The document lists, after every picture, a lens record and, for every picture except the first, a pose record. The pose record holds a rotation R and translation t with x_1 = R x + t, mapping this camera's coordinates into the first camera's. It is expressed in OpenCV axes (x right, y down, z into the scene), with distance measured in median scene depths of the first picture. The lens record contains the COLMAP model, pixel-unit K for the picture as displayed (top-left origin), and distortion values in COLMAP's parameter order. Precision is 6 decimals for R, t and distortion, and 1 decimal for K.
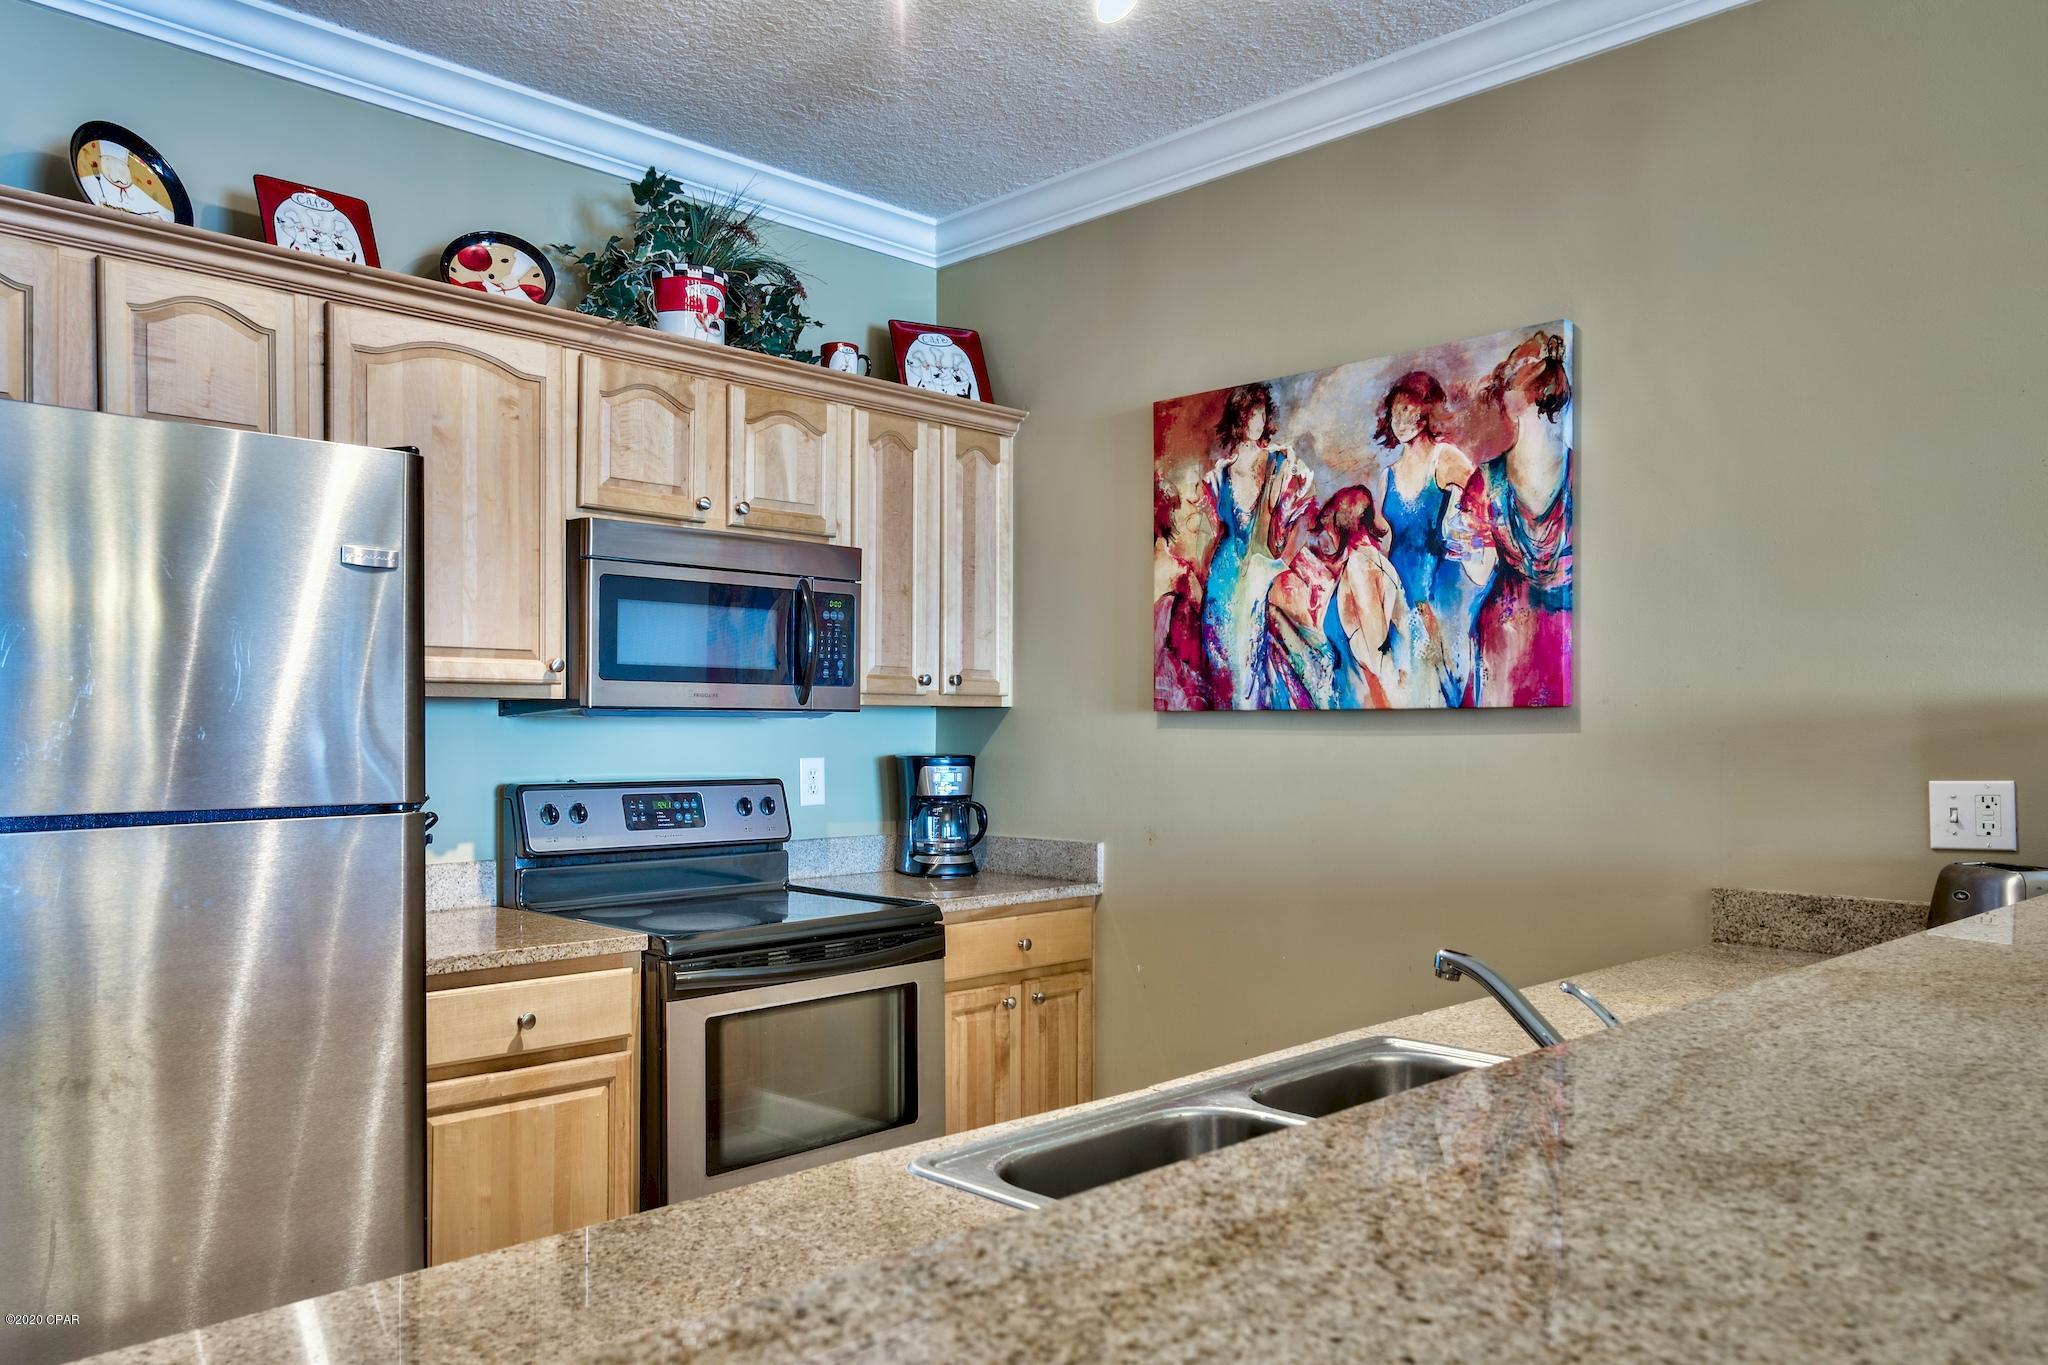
lens RADIAL K [[1520.1, 0, 961.8], [0, 1520.1, 742.8], [0, 0, 1]] dist [0.005742, 0.008053]
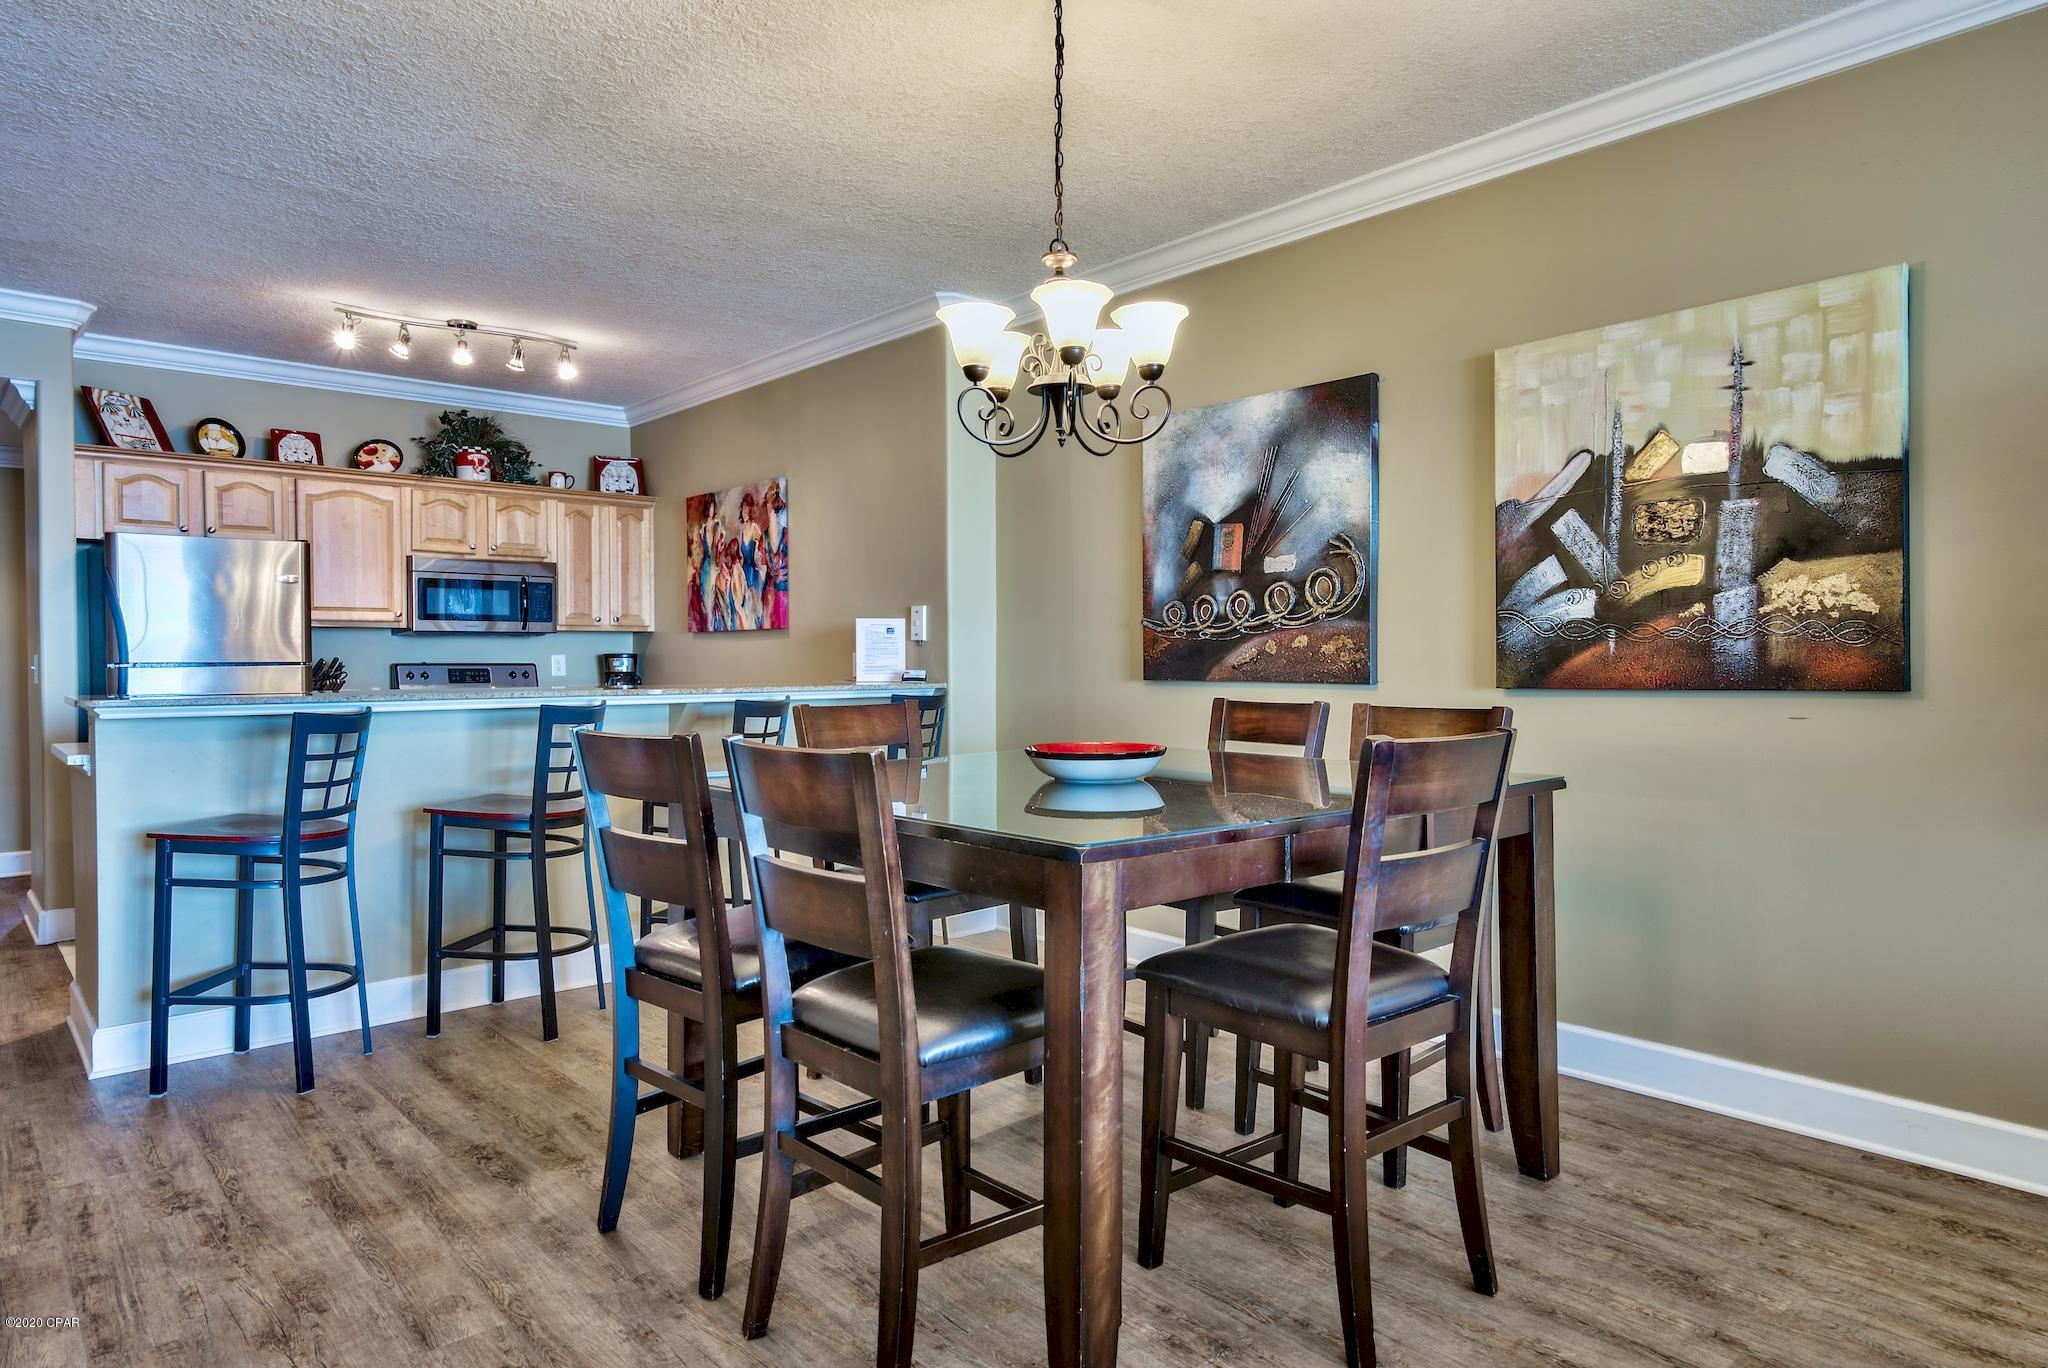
lens RADIAL K [[1218.4, 0, 1031.9], [0, 1218.4, 676.6], [0, 0, 1]] dist [0.004232, -0.001406]
pose [[0.999730, -0.005323, -0.022637, 0.764746], [0.005435, 0.999973, 0.004885, 0.044440], [0.022610, -0.005007, 0.999732, -0.922968]]
